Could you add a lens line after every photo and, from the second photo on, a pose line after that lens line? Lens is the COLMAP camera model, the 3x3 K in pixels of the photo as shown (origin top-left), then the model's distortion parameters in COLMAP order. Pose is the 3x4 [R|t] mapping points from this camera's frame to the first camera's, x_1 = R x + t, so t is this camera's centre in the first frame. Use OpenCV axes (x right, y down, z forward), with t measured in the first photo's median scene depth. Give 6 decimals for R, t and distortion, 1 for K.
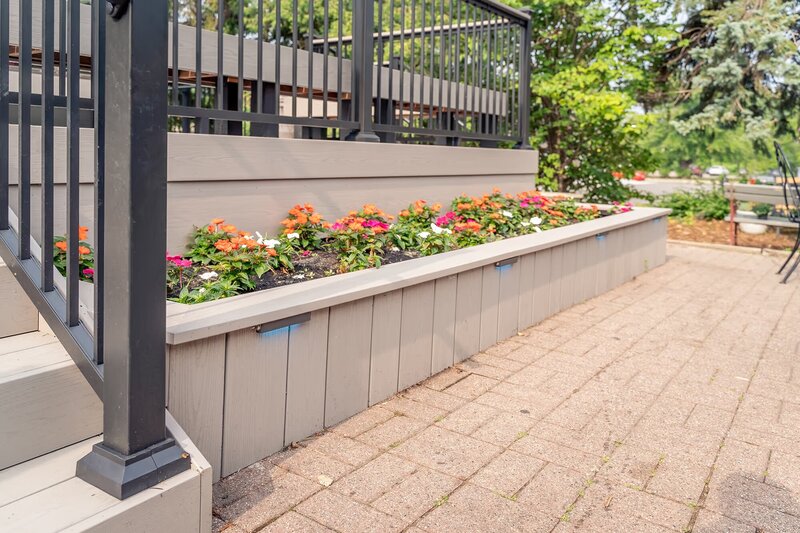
lens RADIAL K [[641.3, 0, 400.2], [0, 641.3, 196.3], [0, 0, 1]] dist [-0.003517, -0.003179]
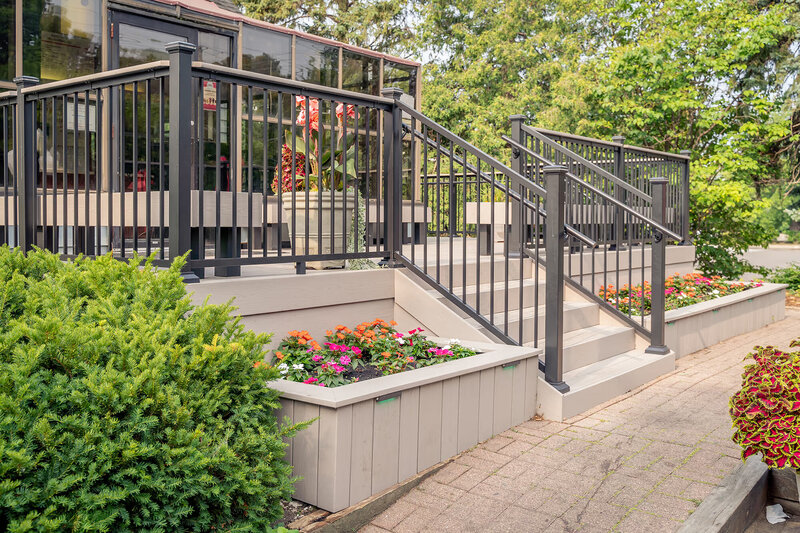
lens RADIAL K [[775.3, 0, 398.4], [0, 775.3, 264.9], [0, 0, 1]] dist [-0.009366, -0.001946]
pose [[0.998179, -0.012522, -0.059015, -0.181908], [0.012194, 0.999908, -0.005911, -0.012166], [0.059084, 0.005180, 0.998240, -0.413121]]
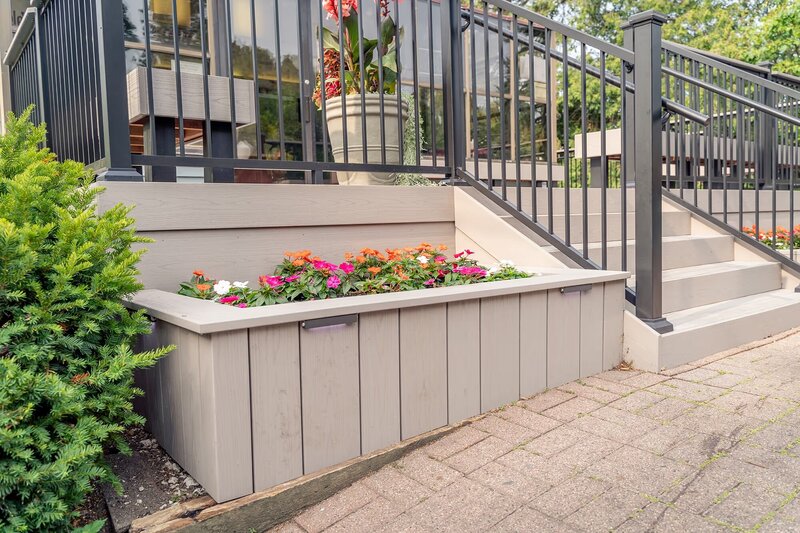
lens RADIAL K [[632.9, 0, 411.3], [0, 632.9, 275.9], [0, 0, 1]] dist [-0.003414, -0.007522]
pose [[0.952359, -0.025790, -0.303886, -0.140669], [0.036920, 0.998839, 0.030935, 0.018932], [0.302735, -0.040681, 0.952206, -0.267524]]
